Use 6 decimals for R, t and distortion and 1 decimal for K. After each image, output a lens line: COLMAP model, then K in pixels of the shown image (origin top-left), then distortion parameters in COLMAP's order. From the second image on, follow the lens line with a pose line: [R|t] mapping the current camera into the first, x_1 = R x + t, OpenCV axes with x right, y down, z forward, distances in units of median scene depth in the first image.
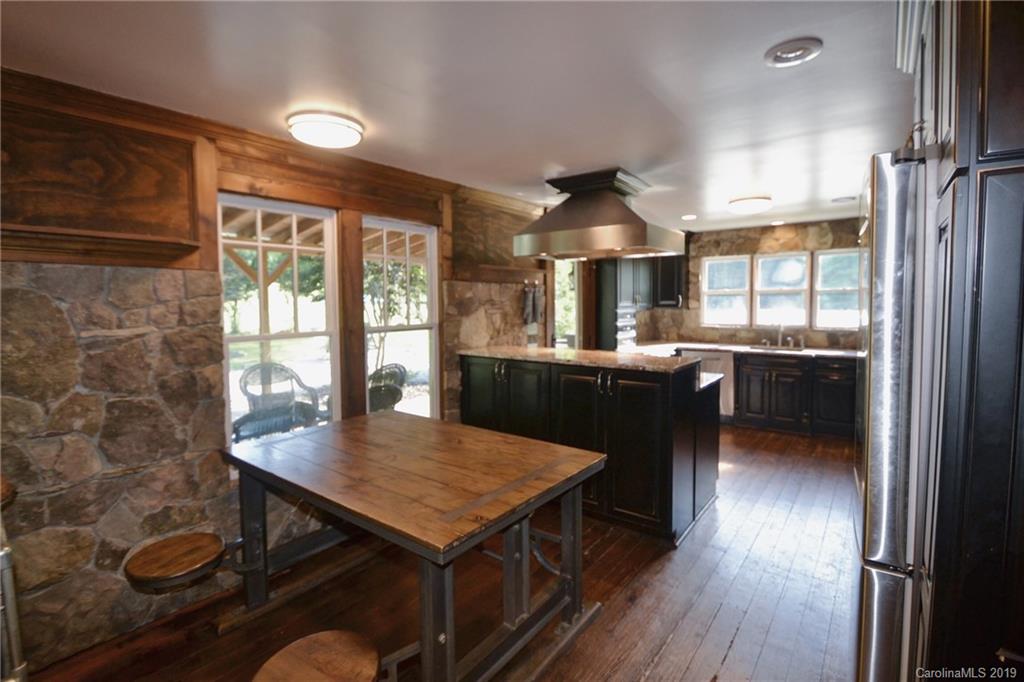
lens RADIAL K [[456.4, 0, 507.3], [0, 456.4, 334.2], [0, 0, 1]] dist [0.006647, -0.009802]
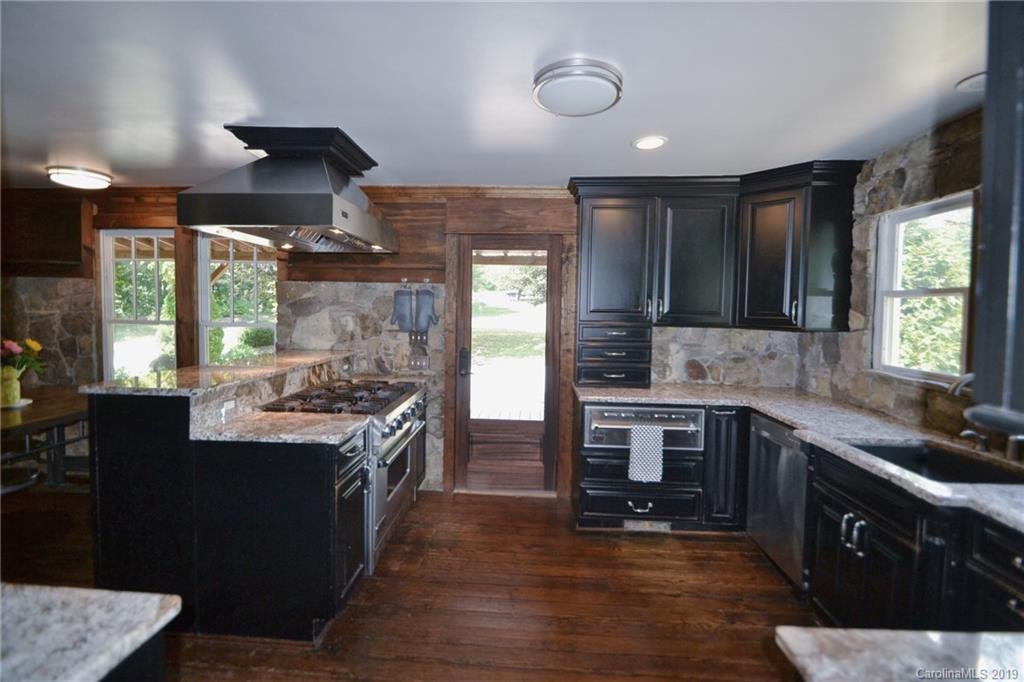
lens RADIAL K [[456.4, 0, 510.4], [0, 456.4, 326.2], [0, 0, 1]] dist [0.006647, -0.009802]
pose [[0.579289, 0.061149, -0.812825, 0.982006], [-0.079683, 0.996654, 0.018189, -0.073000], [0.811218, 0.054232, 0.582224, 0.799023]]
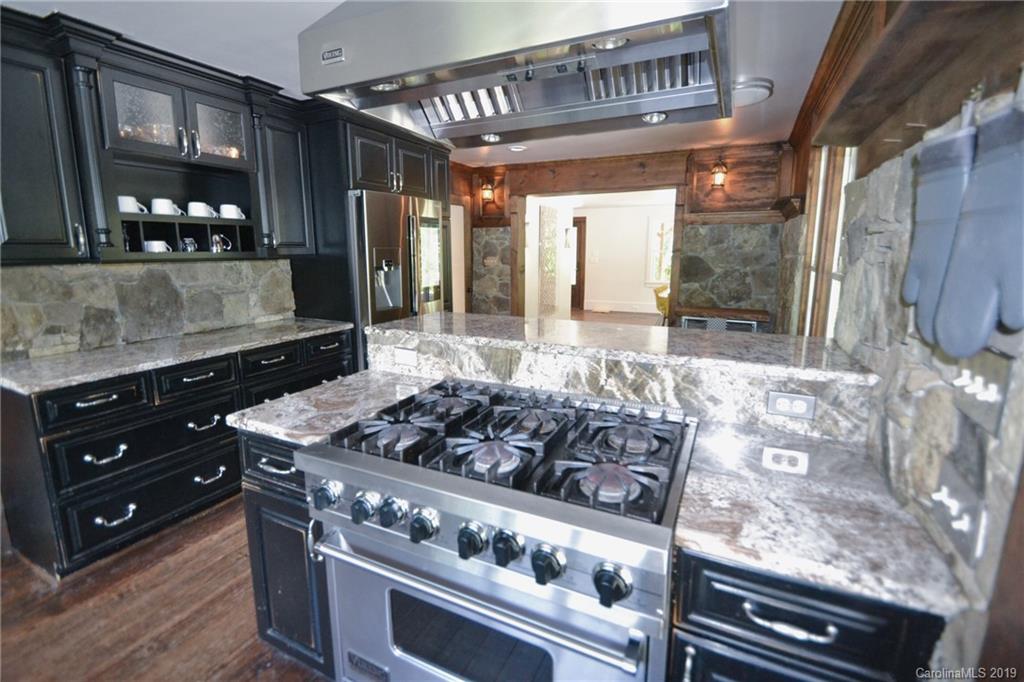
lens RADIAL K [[456.4, 0, 506.0], [0, 456.4, 323.5], [0, 0, 1]] dist [0.006647, -0.009802]
pose [[-0.979587, 0.049162, -0.194915, 0.291117], [0.004182, 0.974408, 0.224749, -0.081880], [0.200976, 0.219346, -0.954723, 1.348184]]
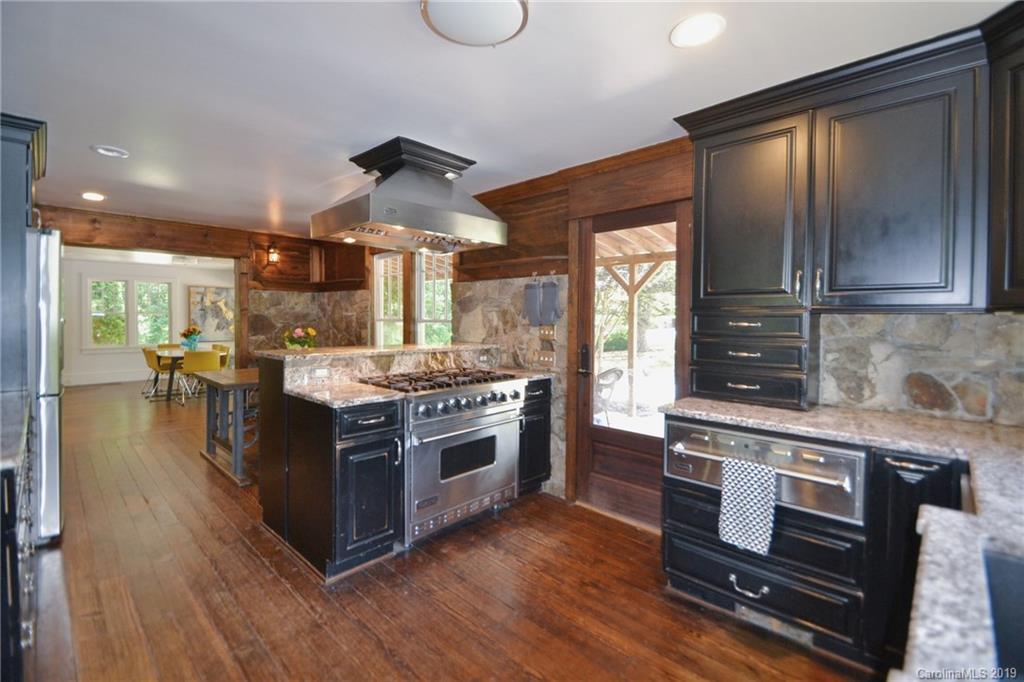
lens RADIAL K [[456.4, 0, 509.5], [0, 456.4, 324.3], [0, 0, 1]] dist [0.006647, -0.009802]
pose [[-0.100643, 0.028966, -0.994501, 1.019322], [-0.068508, 0.997002, 0.035972, -0.059799], [0.992561, 0.071752, -0.098357, 1.229825]]
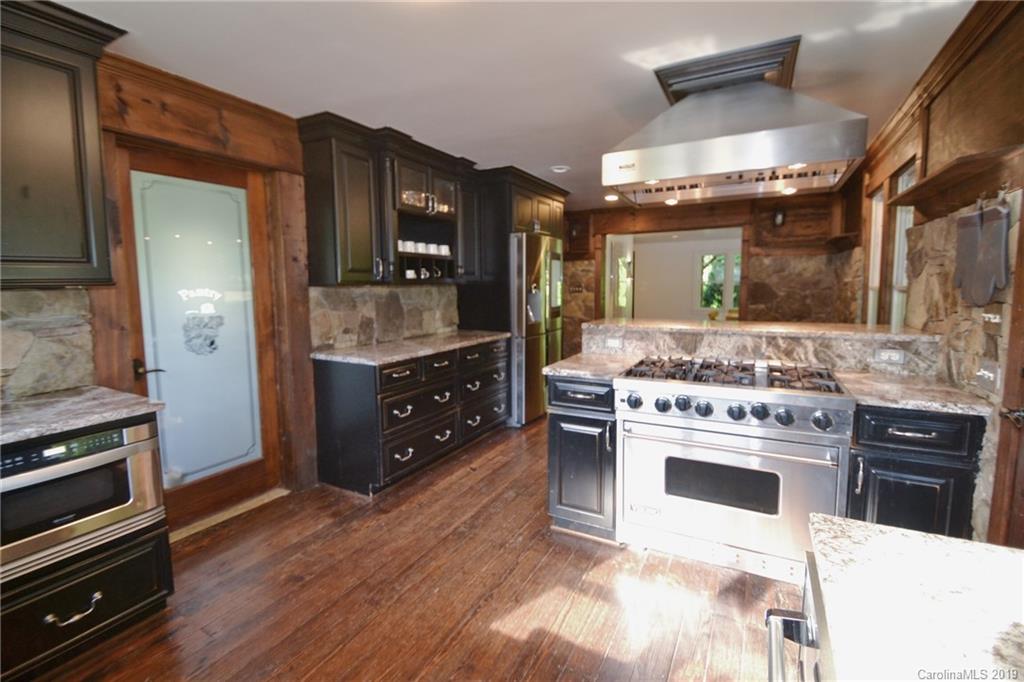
lens RADIAL K [[456.4, 0, 507.4], [0, 456.4, 323.1], [0, 0, 1]] dist [0.006647, -0.009802]
pose [[-0.986147, 0.038866, -0.161259, 0.602549], [0.014502, 0.988641, 0.149594, -0.082832], [0.165241, 0.145183, -0.975509, 1.568371]]
